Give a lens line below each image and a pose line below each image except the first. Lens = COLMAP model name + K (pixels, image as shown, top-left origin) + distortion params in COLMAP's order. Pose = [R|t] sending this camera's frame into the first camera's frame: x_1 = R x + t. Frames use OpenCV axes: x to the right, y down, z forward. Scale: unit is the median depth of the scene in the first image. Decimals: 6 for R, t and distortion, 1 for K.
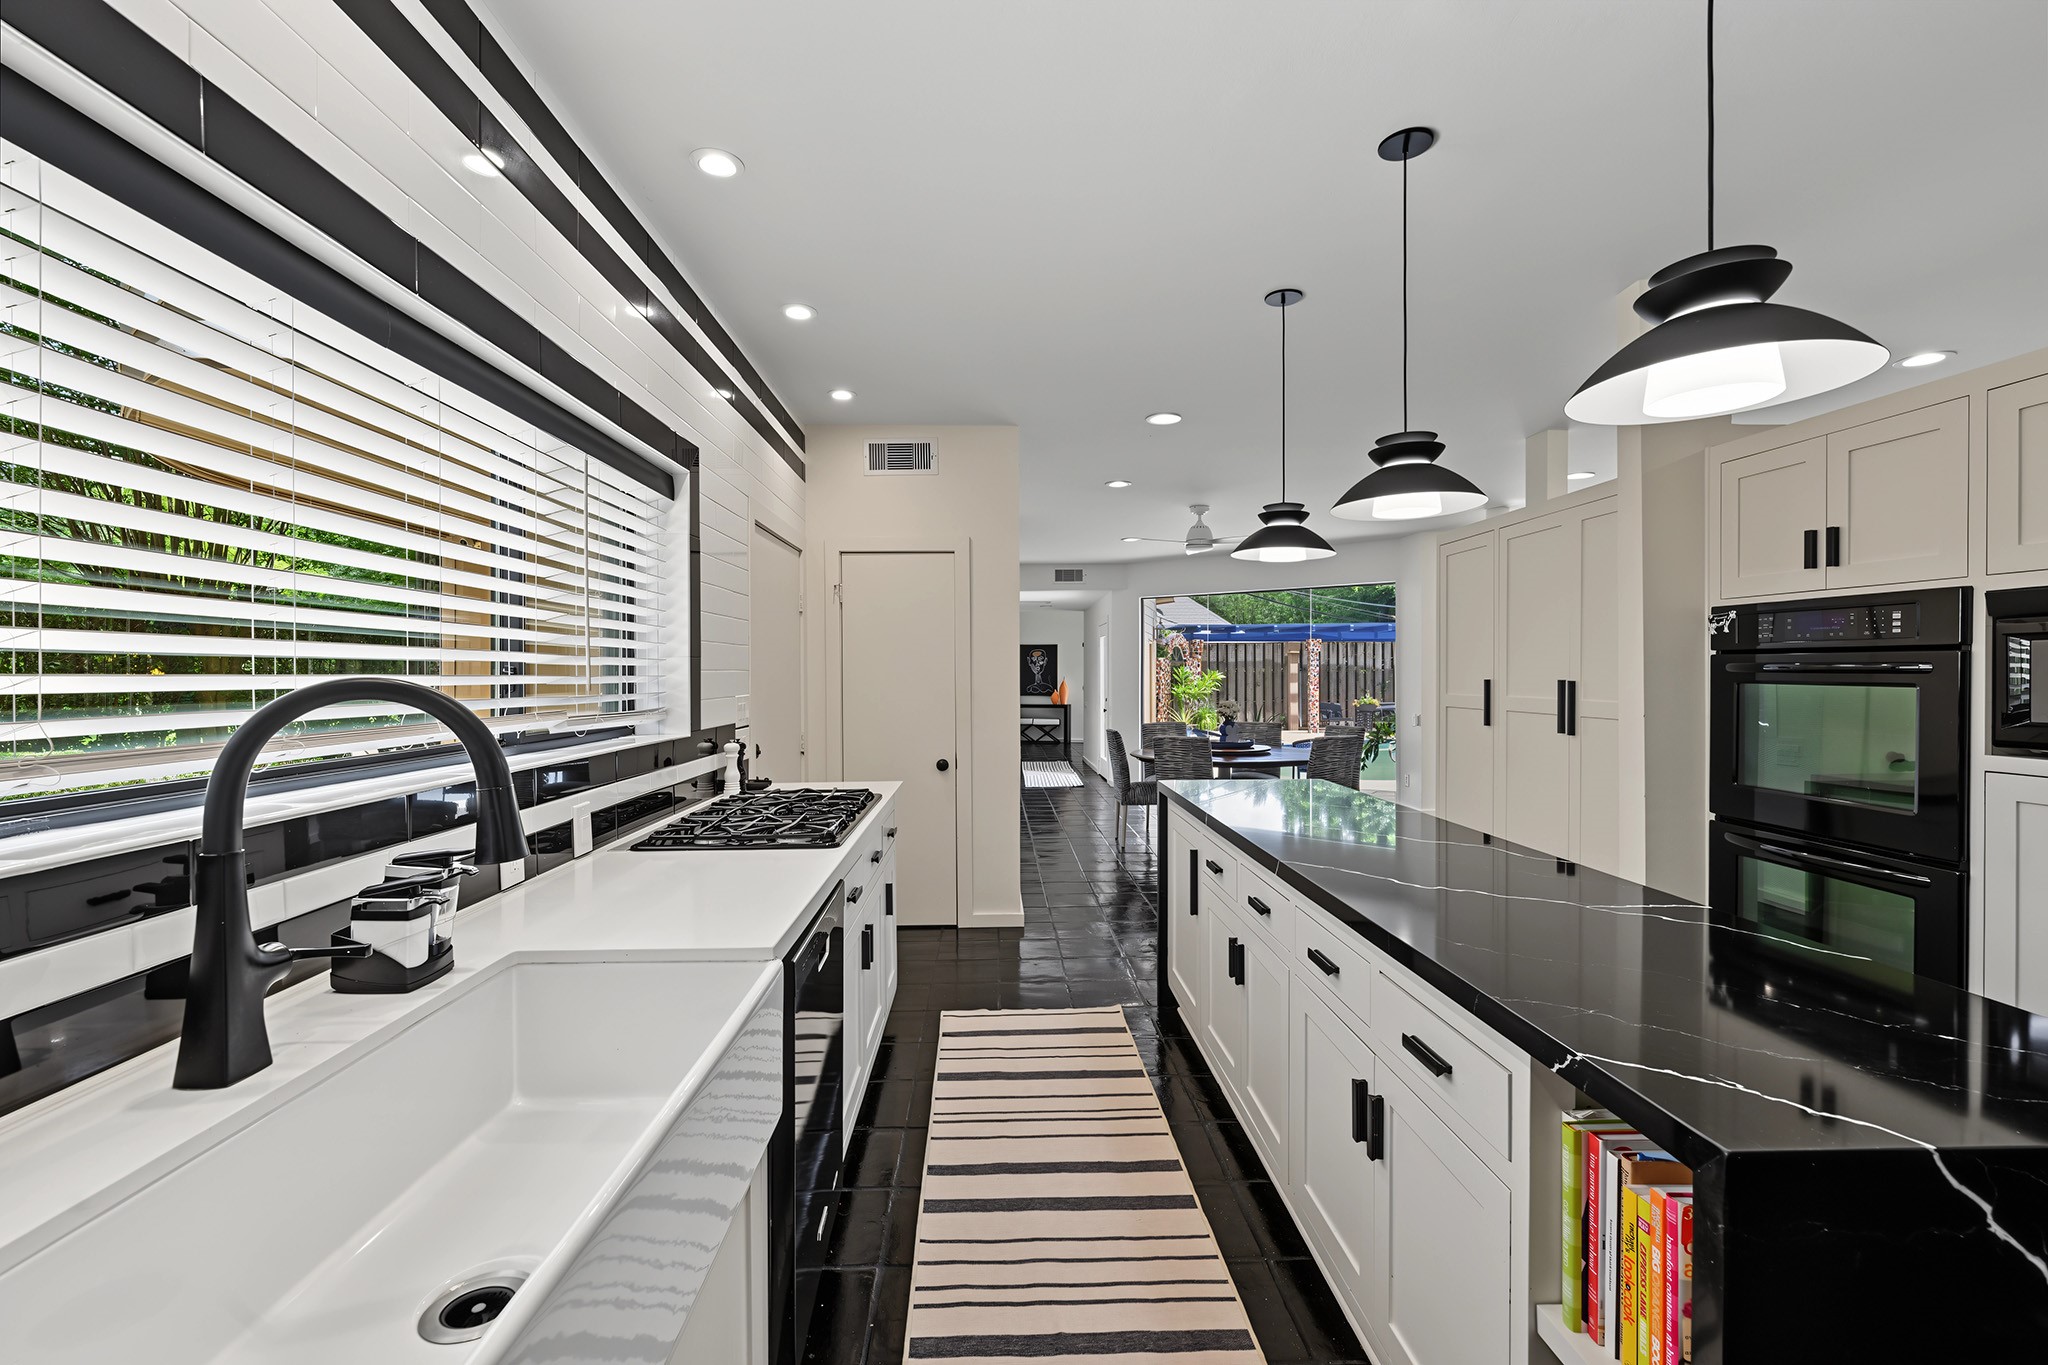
lens RADIAL K [[866.1, 0, 1012.3], [0, 866.1, 685.9], [0, 0, 1]] dist [0.001867, 0.000009]
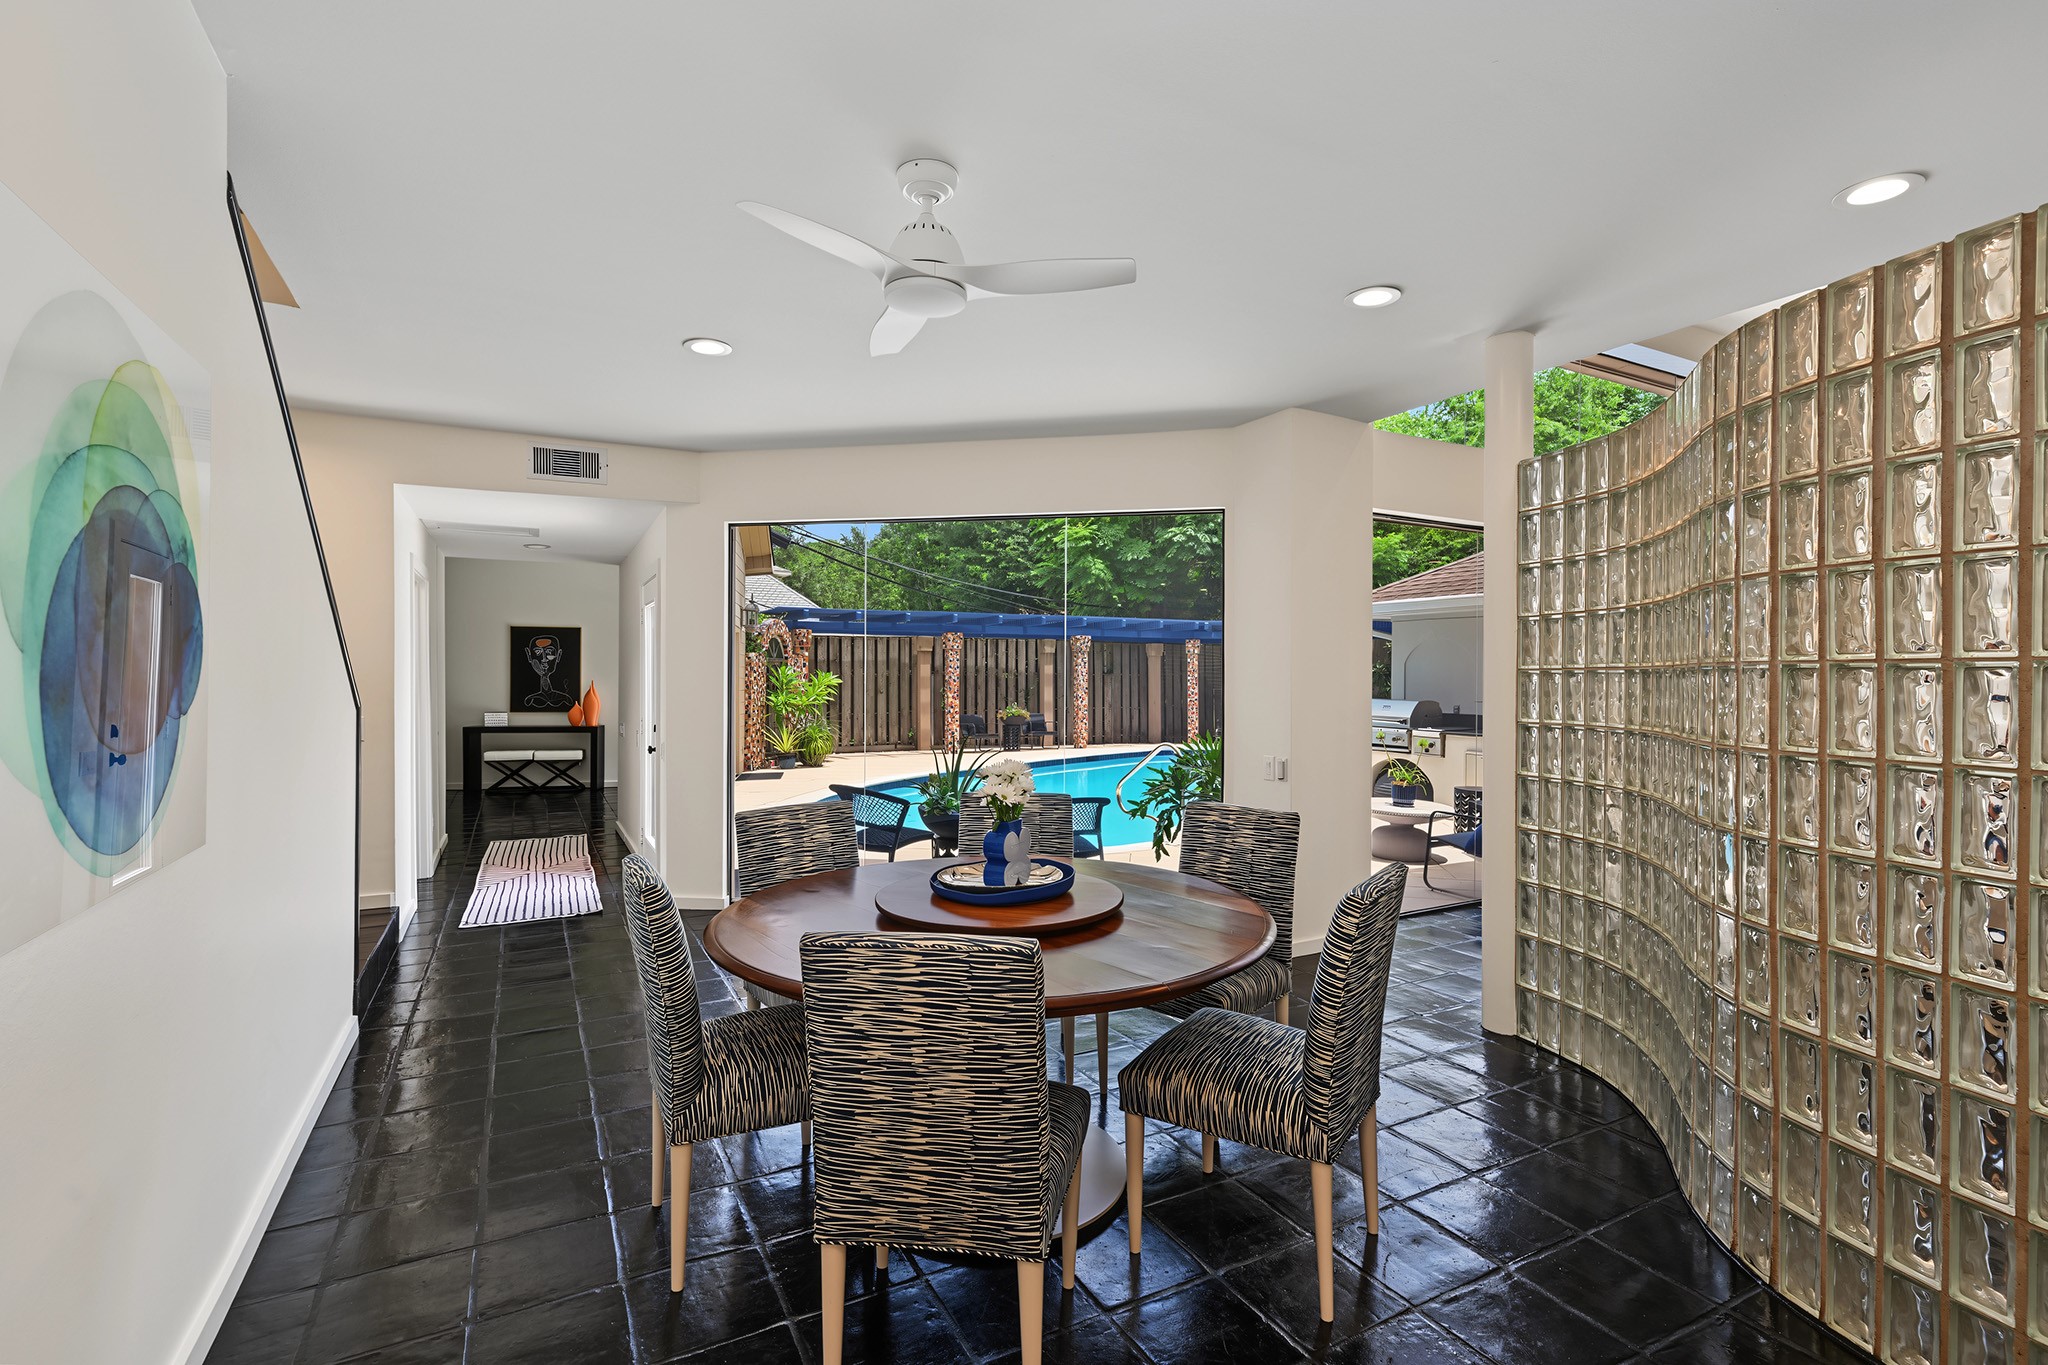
lens RADIAL K [[936.0, 0, 1023.9], [0, 936.0, 684.3], [0, 0, 1]] dist [-0.000702, -0.000039]
pose [[0.894348, 0.001194, 0.447370, 0.033059], [0.001652, 0.999981, -0.005971, -0.003162], [-0.447369, 0.006079, 0.894329, 0.242602]]
